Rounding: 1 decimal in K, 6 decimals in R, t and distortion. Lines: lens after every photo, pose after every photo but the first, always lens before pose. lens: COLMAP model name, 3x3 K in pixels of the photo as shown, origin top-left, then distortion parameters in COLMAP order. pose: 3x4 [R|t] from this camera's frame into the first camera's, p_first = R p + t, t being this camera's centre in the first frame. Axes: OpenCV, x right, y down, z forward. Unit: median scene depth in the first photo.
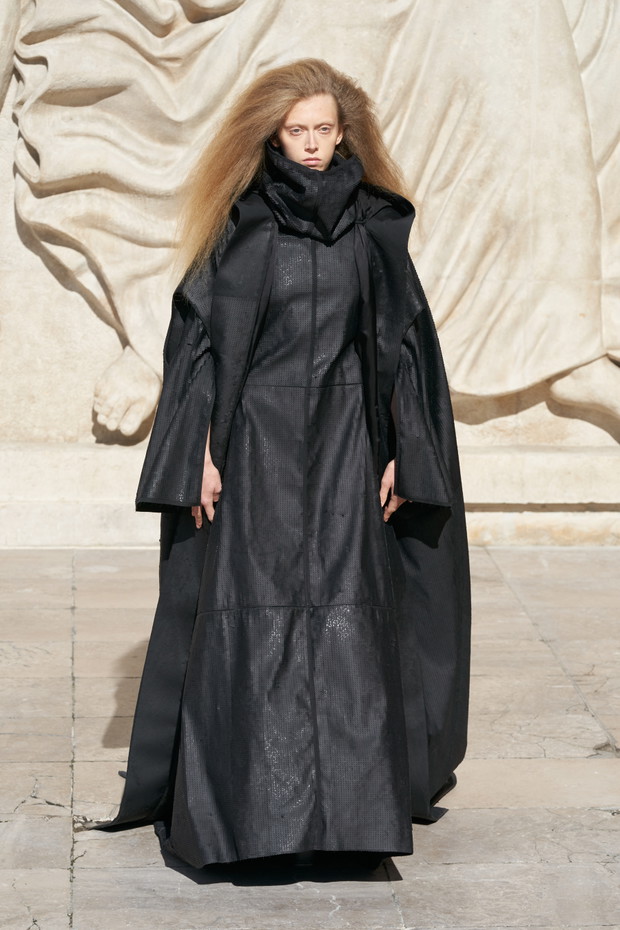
lens RADIAL K [[3120.5, 0, 369.1], [0, 3120.5, 465.2], [0, 0, 1]] dist [0.062488, -0.104107]
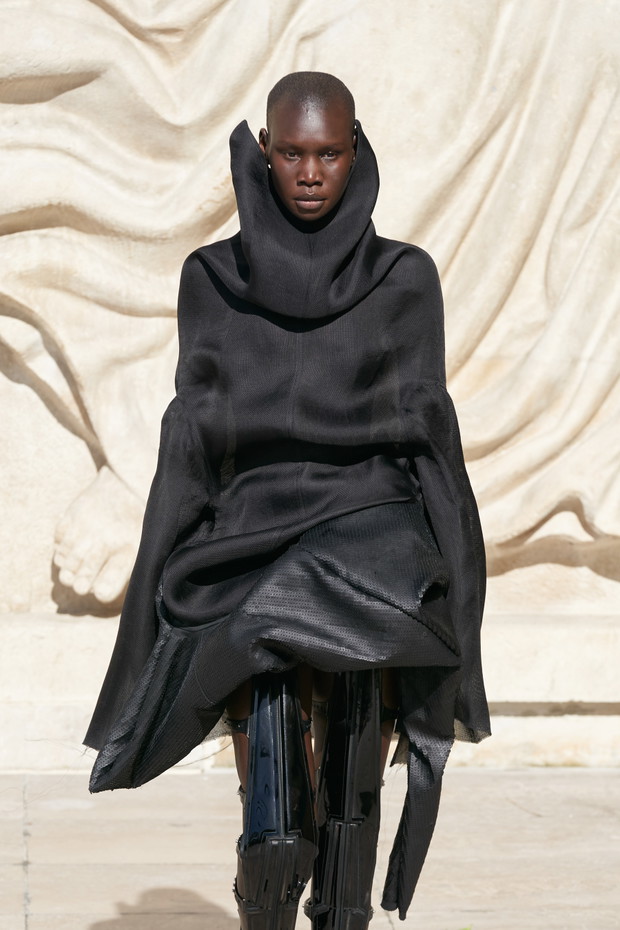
lens RADIAL K [[3023.5, 0, 313.5], [0, 3023.5, 504.6], [0, 0, 1]] dist [-0.018109, 0.425419]
pose [[0.998326, -0.006188, -0.057499, 0.003550], [0.003936, 0.999224, -0.039193, -0.004871], [0.057697, 0.038901, 0.997576, 0.366097]]
